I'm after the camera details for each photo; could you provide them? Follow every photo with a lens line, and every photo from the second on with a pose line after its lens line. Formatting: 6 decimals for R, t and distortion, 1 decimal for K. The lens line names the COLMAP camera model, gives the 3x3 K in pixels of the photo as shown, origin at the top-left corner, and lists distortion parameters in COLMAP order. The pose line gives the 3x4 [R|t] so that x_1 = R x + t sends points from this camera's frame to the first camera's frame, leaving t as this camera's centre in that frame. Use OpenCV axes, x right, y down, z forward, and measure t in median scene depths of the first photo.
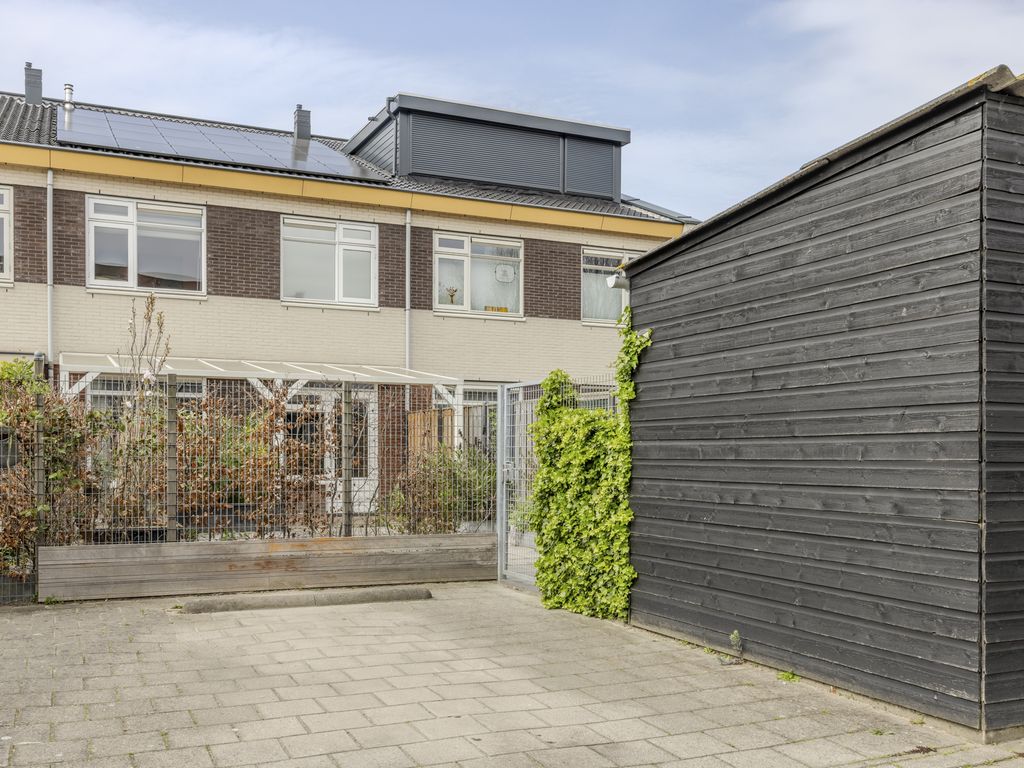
lens RADIAL K [[992.5, 0, 512.0], [0, 992.5, 384.0], [0, 0, 1]] dist [0.002909, 0.000467]
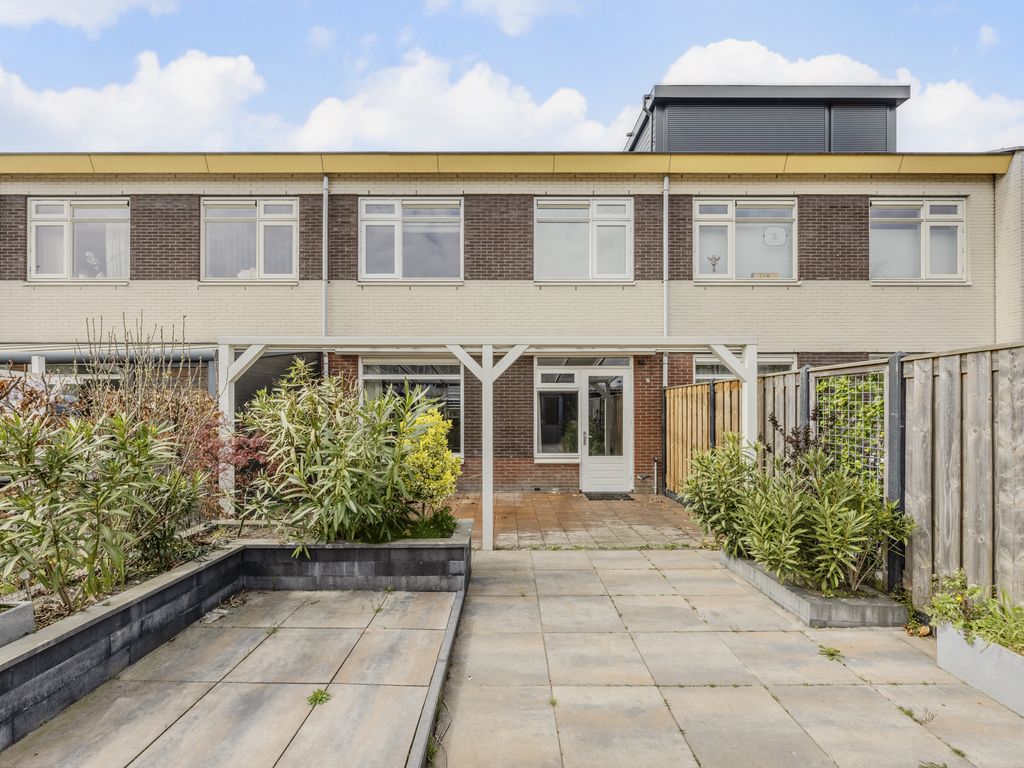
lens RADIAL K [[413.6, 0, 511.7], [0, 413.6, 408.5], [0, 0, 1]] dist [0.001540, 0.000198]
pose [[0.905053, 0.008882, -0.425206, -0.068613], [0.033825, 0.995112, 0.092783, 0.005664], [0.423951, -0.098356, 0.900329, 0.565830]]
